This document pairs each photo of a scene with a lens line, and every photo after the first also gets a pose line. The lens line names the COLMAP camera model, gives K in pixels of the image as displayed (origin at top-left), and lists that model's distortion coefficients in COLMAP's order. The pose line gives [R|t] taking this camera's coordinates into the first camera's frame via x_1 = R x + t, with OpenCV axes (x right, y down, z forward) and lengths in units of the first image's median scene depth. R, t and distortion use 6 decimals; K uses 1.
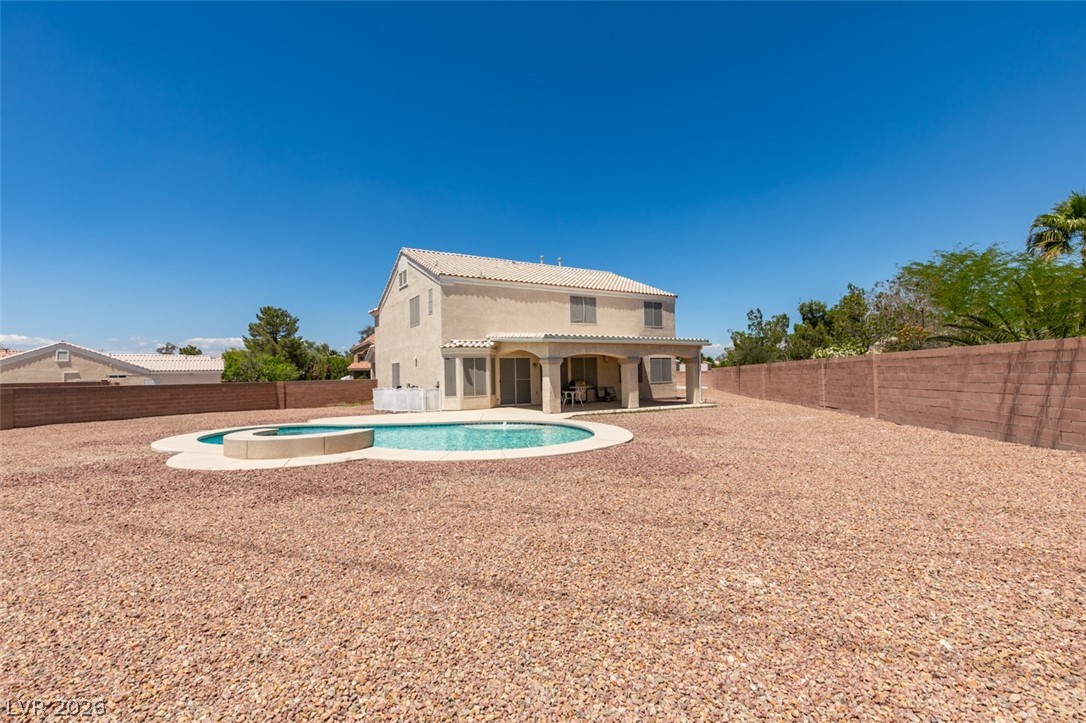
lens RADIAL K [[494.9, 0, 543.0], [0, 494.9, 361.5], [0, 0, 1]] dist [0.000867, -0.000025]
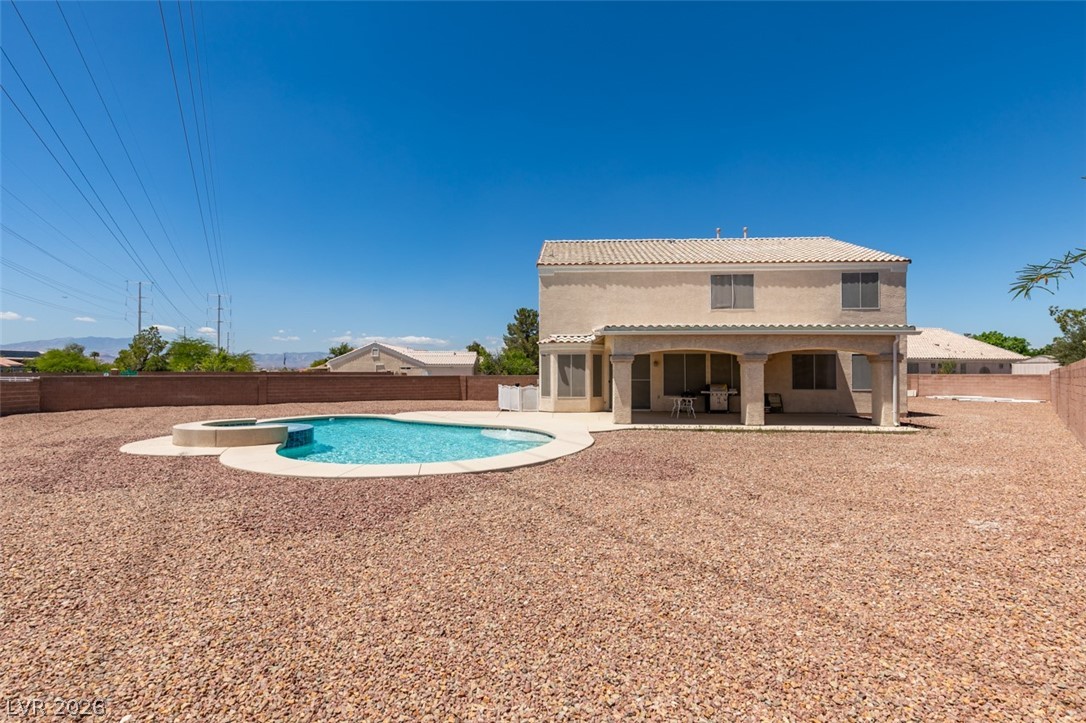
lens RADIAL K [[502.1, 0, 543.0], [0, 502.1, 361.5], [0, 0, 1]] dist [0.003622, 0.000498]
pose [[0.821836, 0.008535, -0.569661, 0.310591], [-0.003491, 0.999944, 0.009946, -0.003326], [0.569714, -0.006185, 0.821820, 0.210397]]
